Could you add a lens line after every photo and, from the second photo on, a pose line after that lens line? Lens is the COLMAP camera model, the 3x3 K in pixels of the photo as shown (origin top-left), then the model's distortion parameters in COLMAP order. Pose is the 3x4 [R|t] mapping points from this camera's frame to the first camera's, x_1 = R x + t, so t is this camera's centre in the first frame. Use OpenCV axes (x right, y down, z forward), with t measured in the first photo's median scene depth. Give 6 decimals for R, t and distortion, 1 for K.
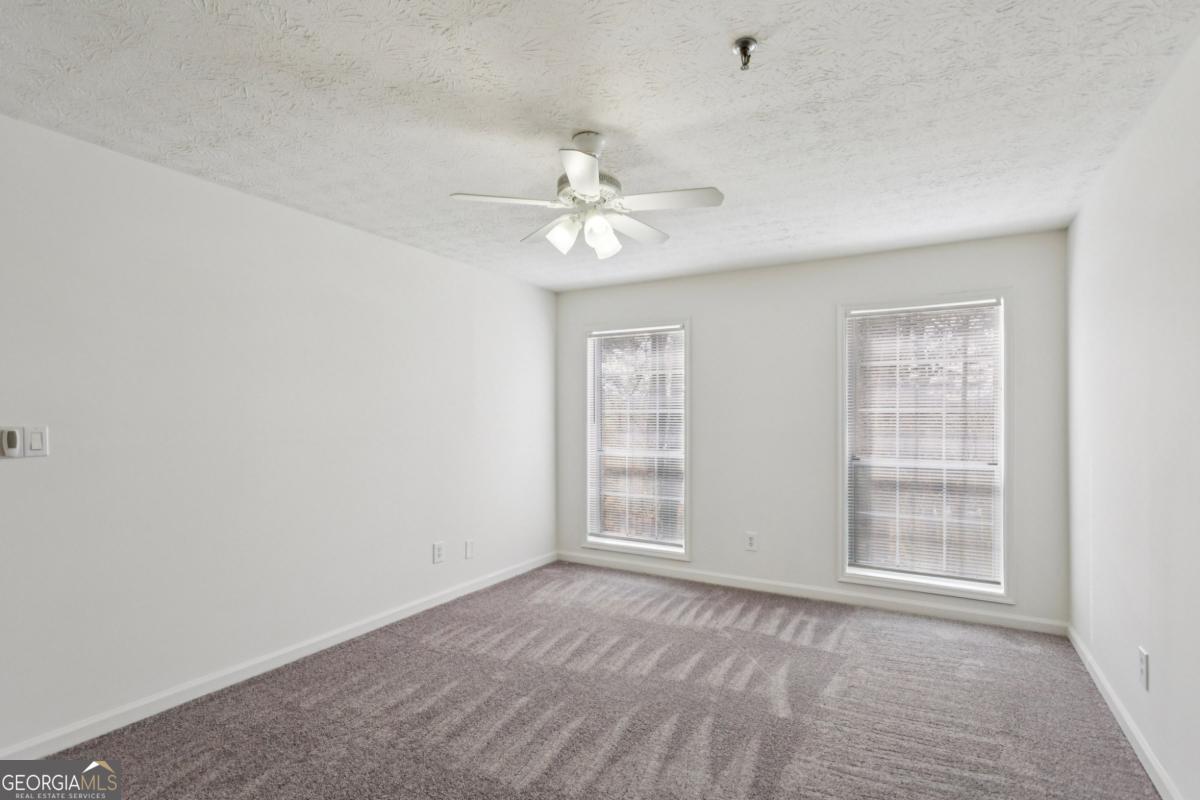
lens RADIAL K [[575.5, 0, 600.0], [0, 575.5, 400.0], [0, 0, 1]] dist [-0.031212, 0.000537]
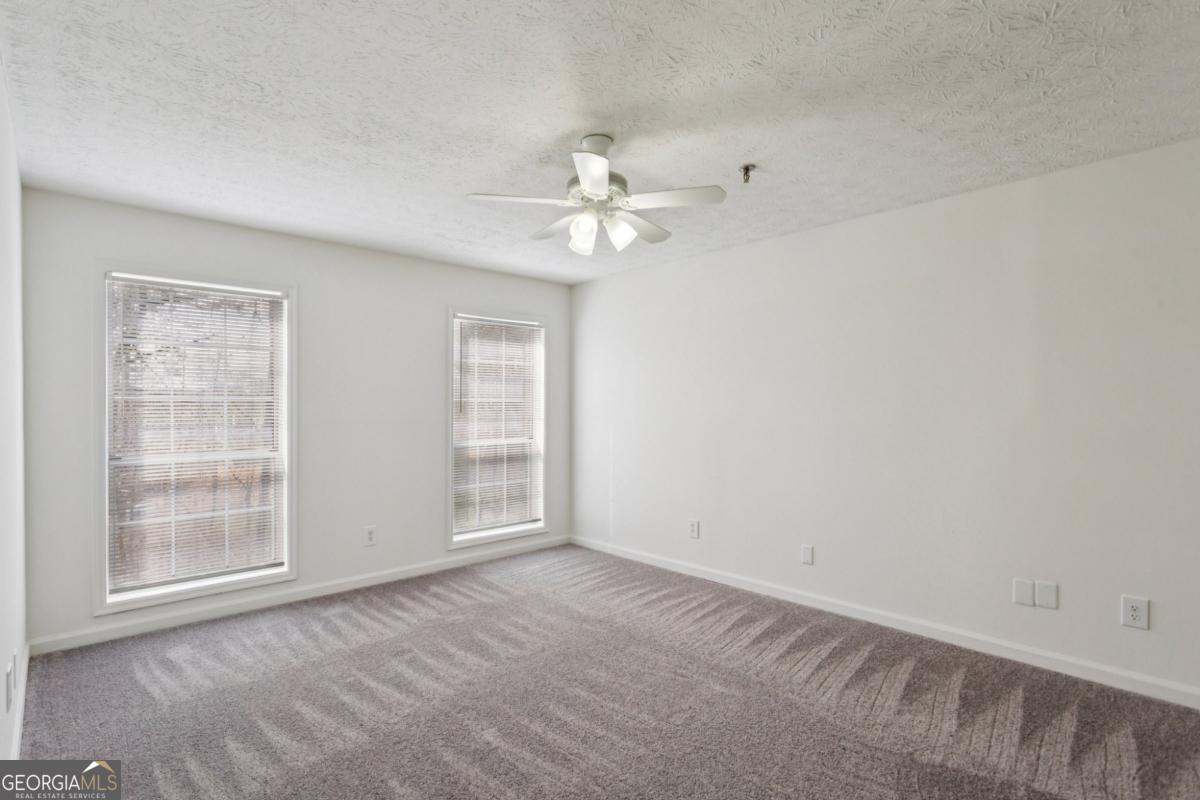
lens RADIAL K [[582.6, 0, 599.0], [0, 582.6, 402.9], [0, 0, 1]] dist [0.000328, 0.001217]
pose [[0.286149, 0.003640, 0.958178, -0.628430], [-0.022003, 0.999754, 0.002773, 0.015931], [-0.957932, -0.021876, 0.286159, 0.405812]]
